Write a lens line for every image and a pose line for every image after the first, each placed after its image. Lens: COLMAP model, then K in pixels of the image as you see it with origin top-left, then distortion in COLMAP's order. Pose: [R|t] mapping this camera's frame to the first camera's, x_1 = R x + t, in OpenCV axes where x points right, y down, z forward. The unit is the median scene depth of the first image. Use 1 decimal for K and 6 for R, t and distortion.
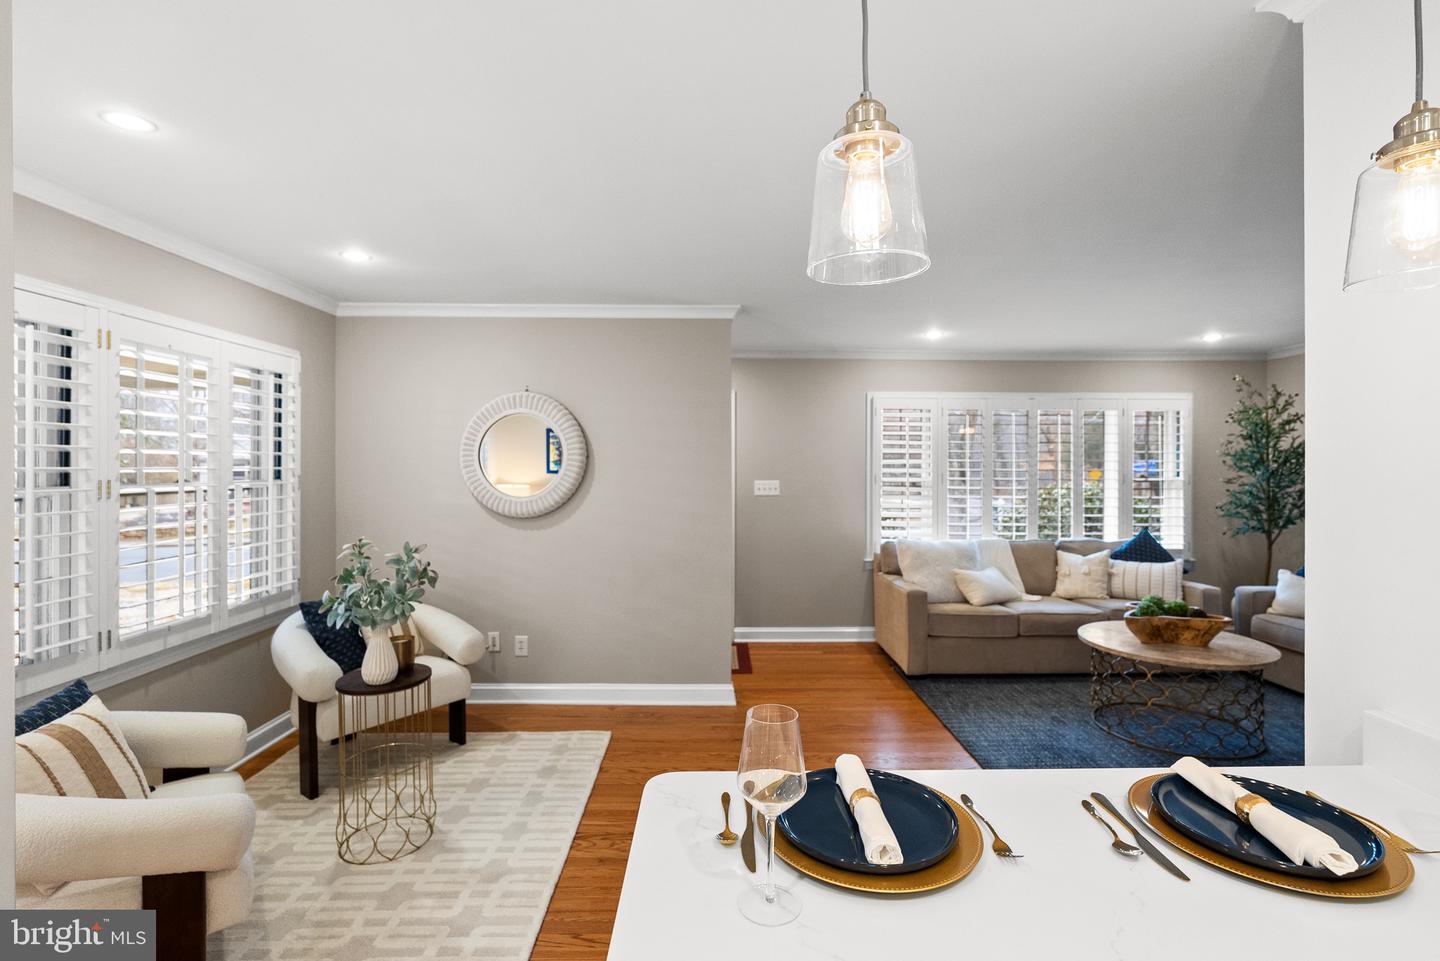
lens RADIAL K [[656.4, 0, 722.9], [0, 656.4, 465.6], [0, 0, 1]] dist [-0.004829, 0.000810]
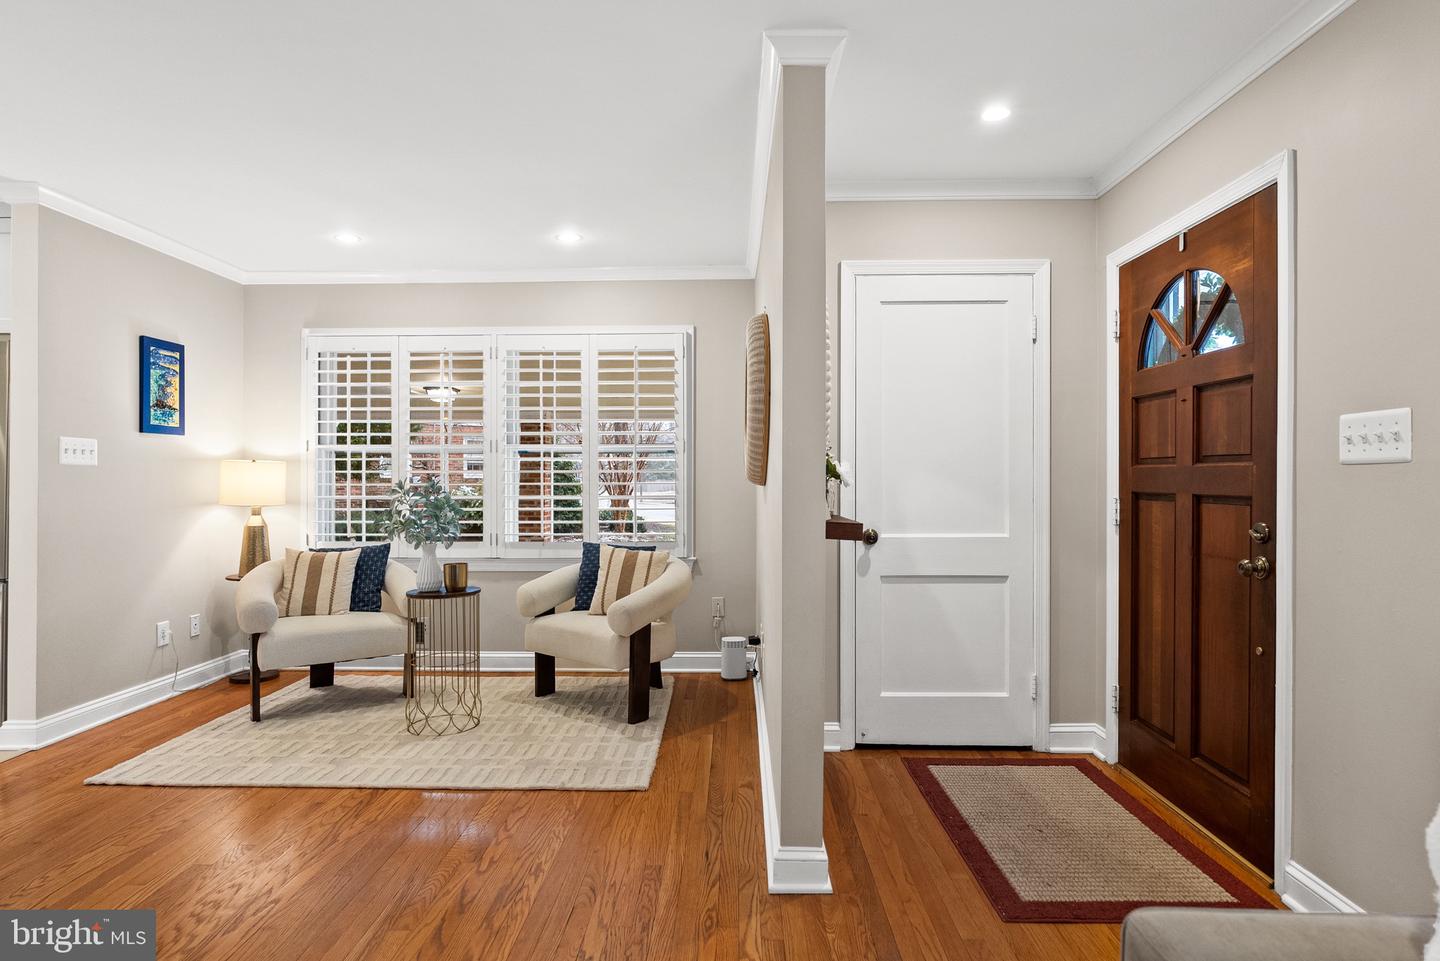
lens RADIAL K [[771.6, 0, 717.7], [0, 771.6, 475.1], [0, 0, 1]] dist [0.002414, 0.000204]
pose [[-0.030179, -0.002630, -0.999541, 0.522489], [0.003627, 0.999990, -0.002740, 0.064580], [0.999538, -0.003708, -0.030169, 0.893727]]
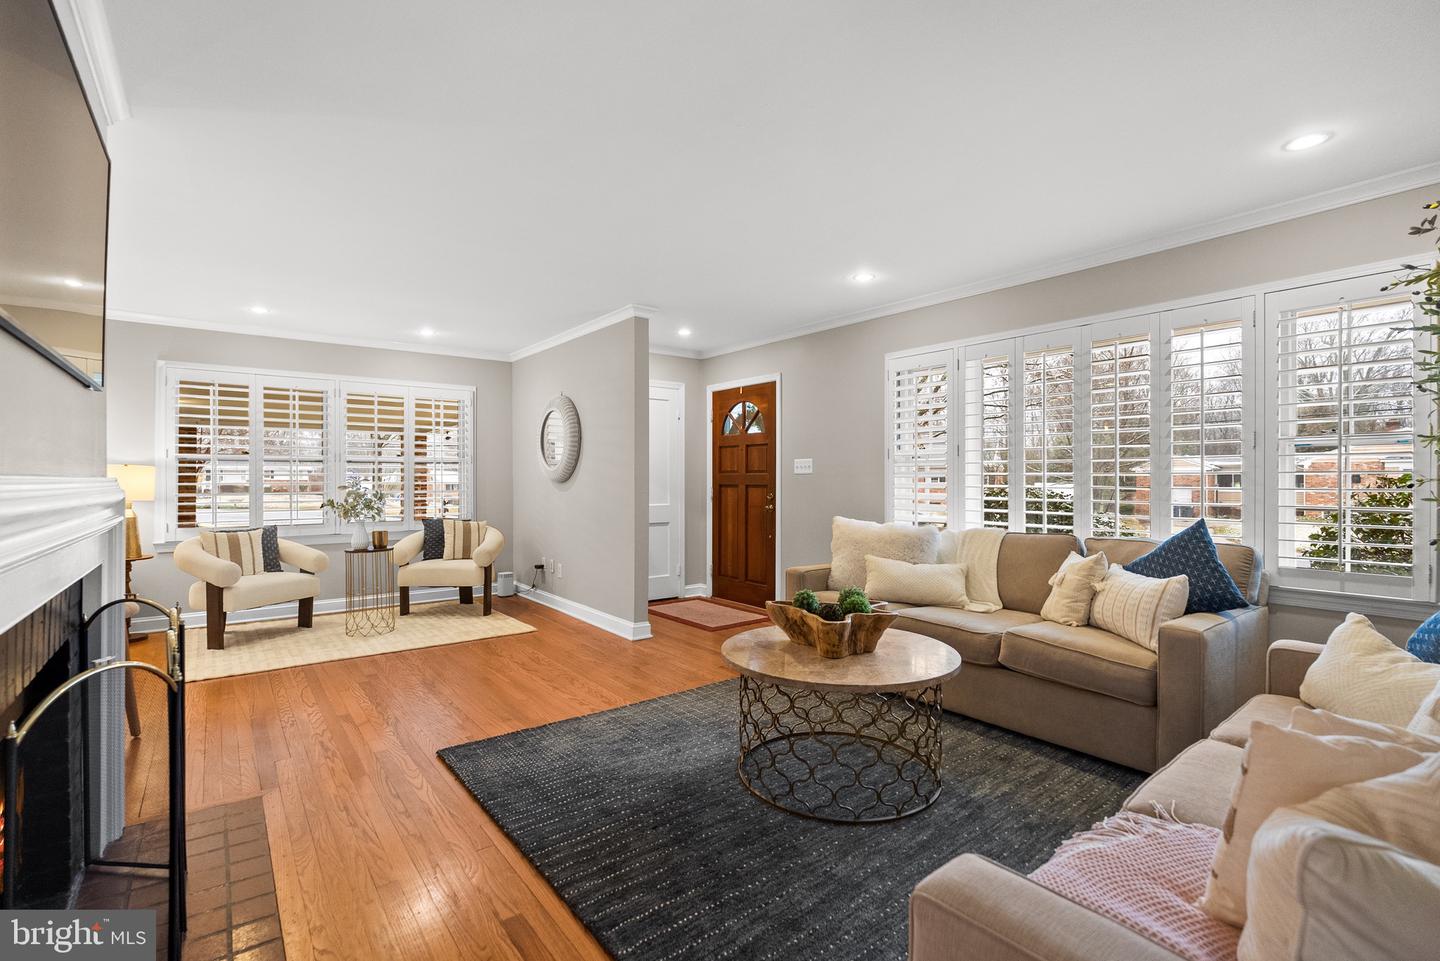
lens RADIAL K [[656.4, 0, 704.9], [0, 656.4, 472.0], [0, 0, 1]] dist [-0.004829, 0.000810]
pose [[0.594541, -0.008588, -0.804019, 0.954690], [0.002743, 0.999959, -0.008653, 0.063858], [0.804061, 0.002939, 0.594540, 0.374041]]
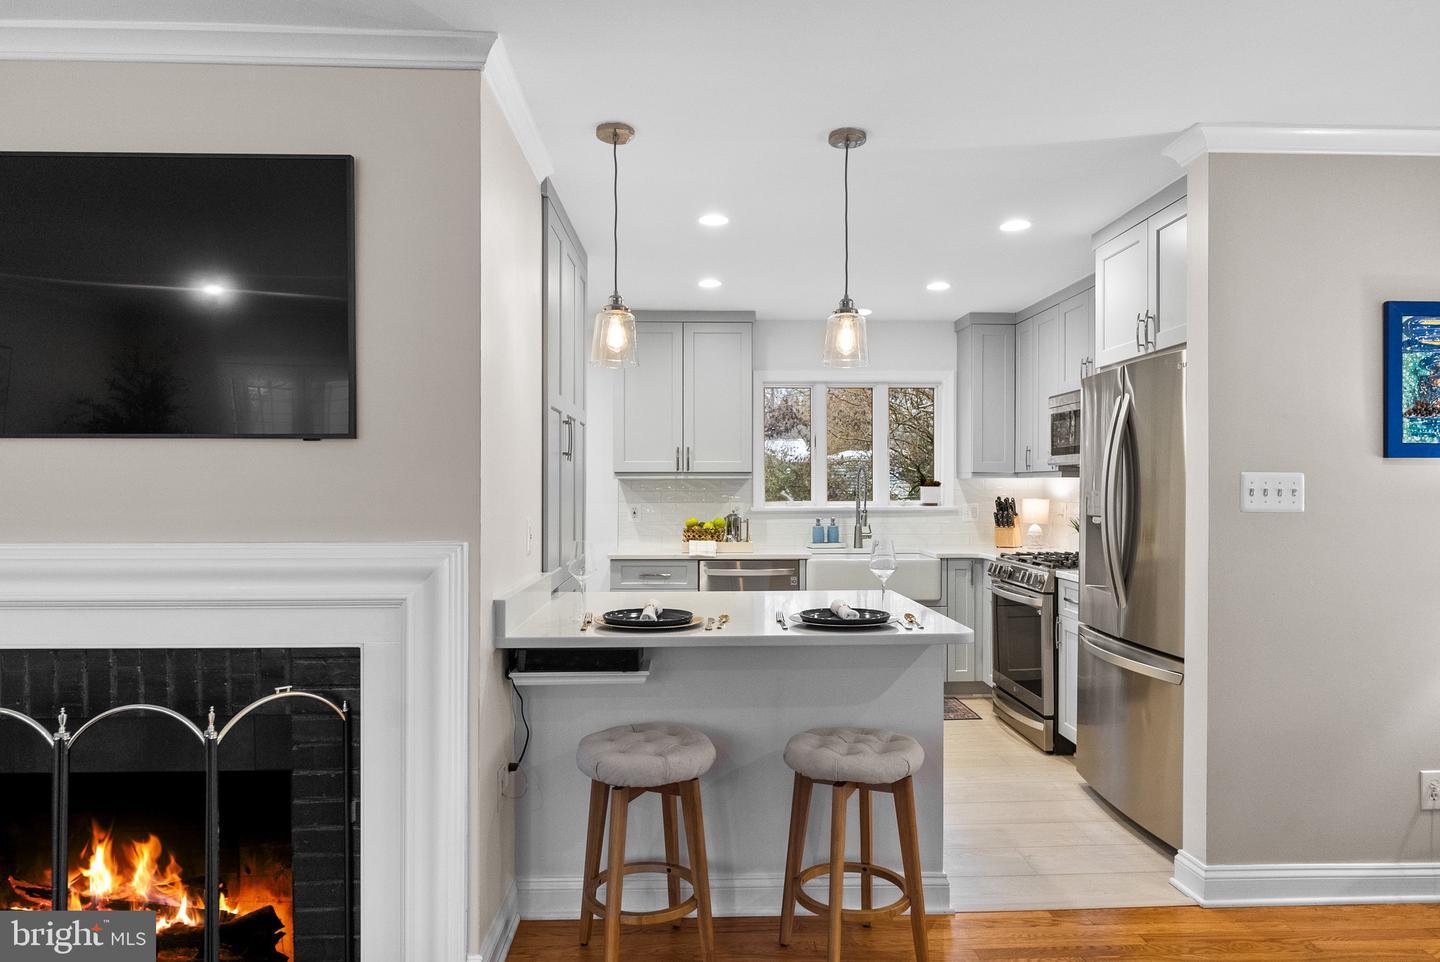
lens RADIAL K [[880.7, 0, 726.6], [0, 880.7, 485.5], [0, 0, 1]] dist [-0.007267, 0.005221]
pose [[-0.999477, 0.000135, -0.032328, 0.145742], [0.000299, 0.999987, -0.005087, 0.033759], [0.032327, -0.005094, -0.999464, 0.816824]]
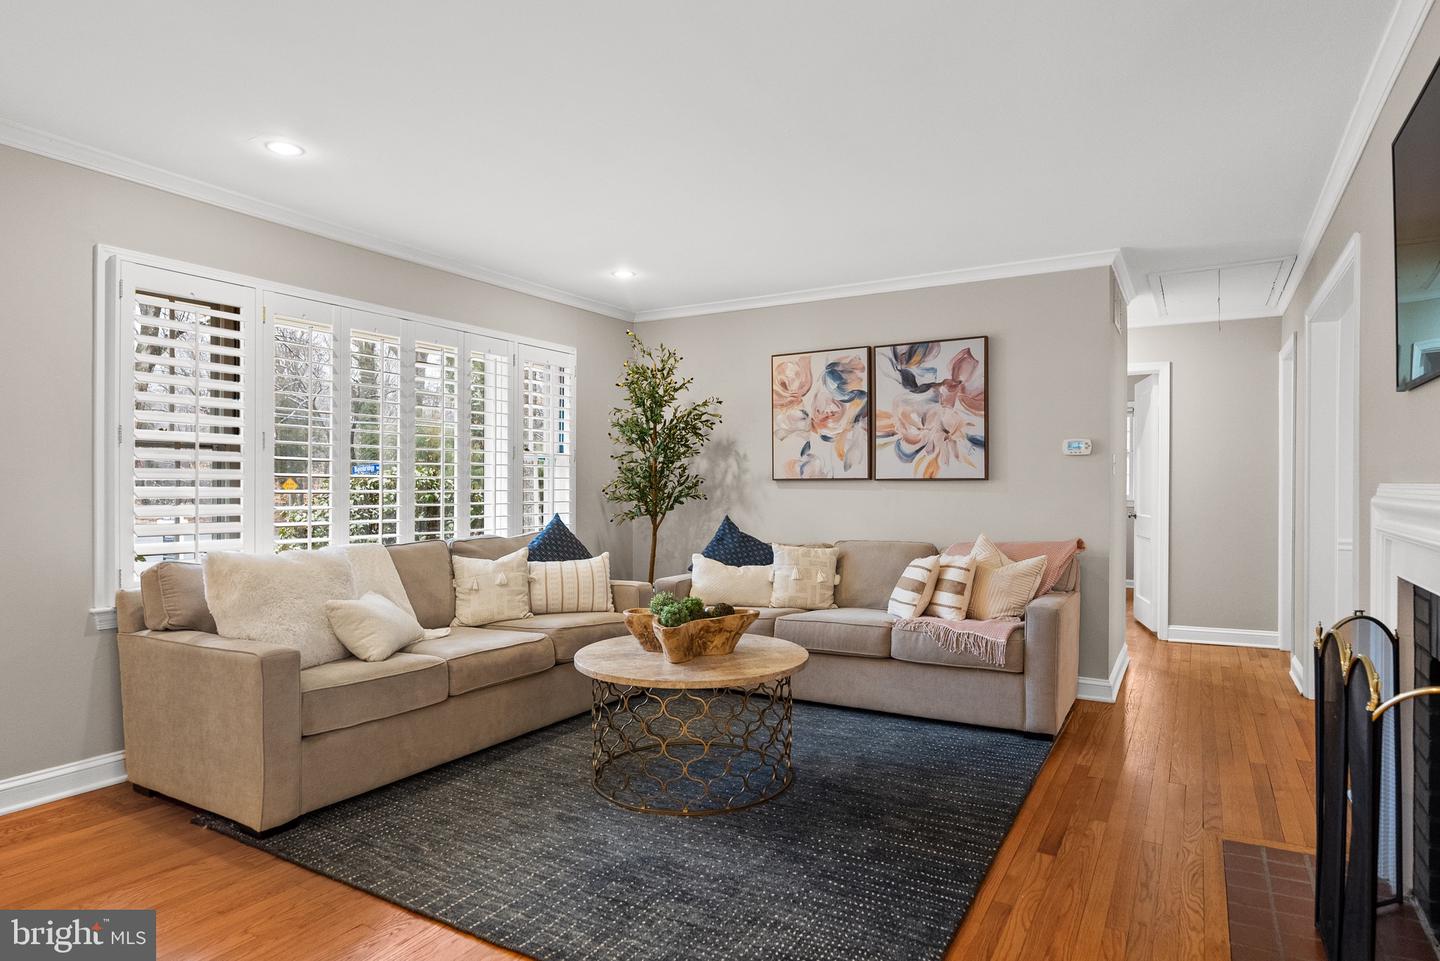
lens RADIAL K [[819.3, 0, 714.6], [0, 819.3, 488.7], [0, 0, 1]] dist [0.000913, -0.002181]
pose [[0.523671, -0.004530, 0.851908, -0.051851], [-0.004882, 0.999953, 0.008318, 0.064417], [-0.851907, -0.008515, 0.523625, 0.414226]]
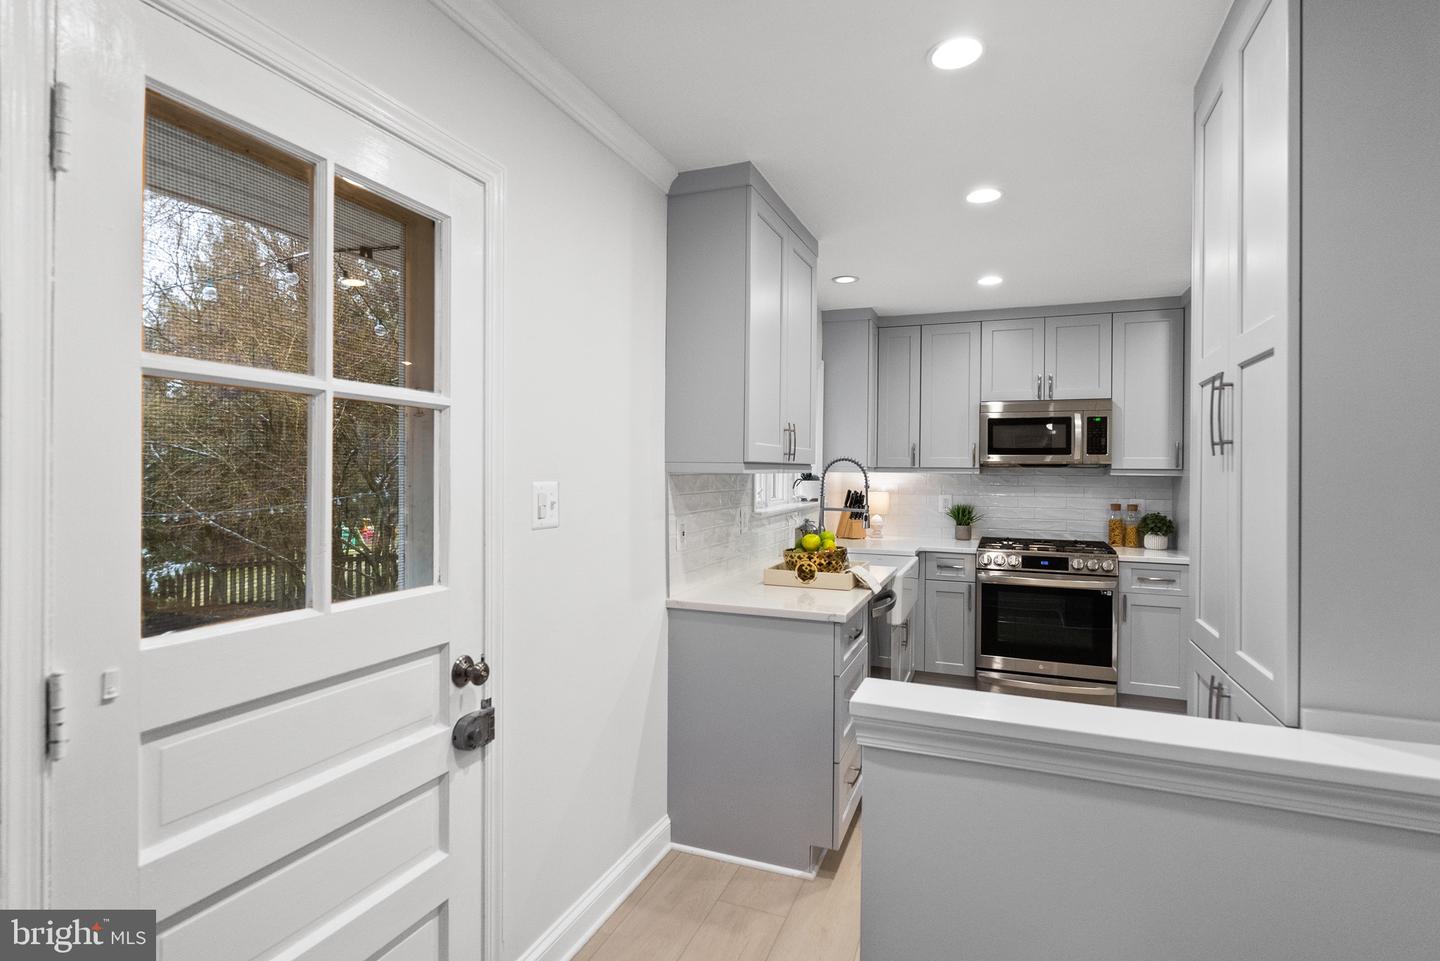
lens RADIAL K [[706.3, 0, 720.8], [0, 706.3, 471.5], [0, 0, 1]] dist [-0.009795, 0.000231]
pose [[-0.385237, 0.000519, -0.922818, 0.790595], [-0.003842, 0.999990, 0.002166, 0.013563], [0.922810, 0.004379, -0.385231, -0.267005]]
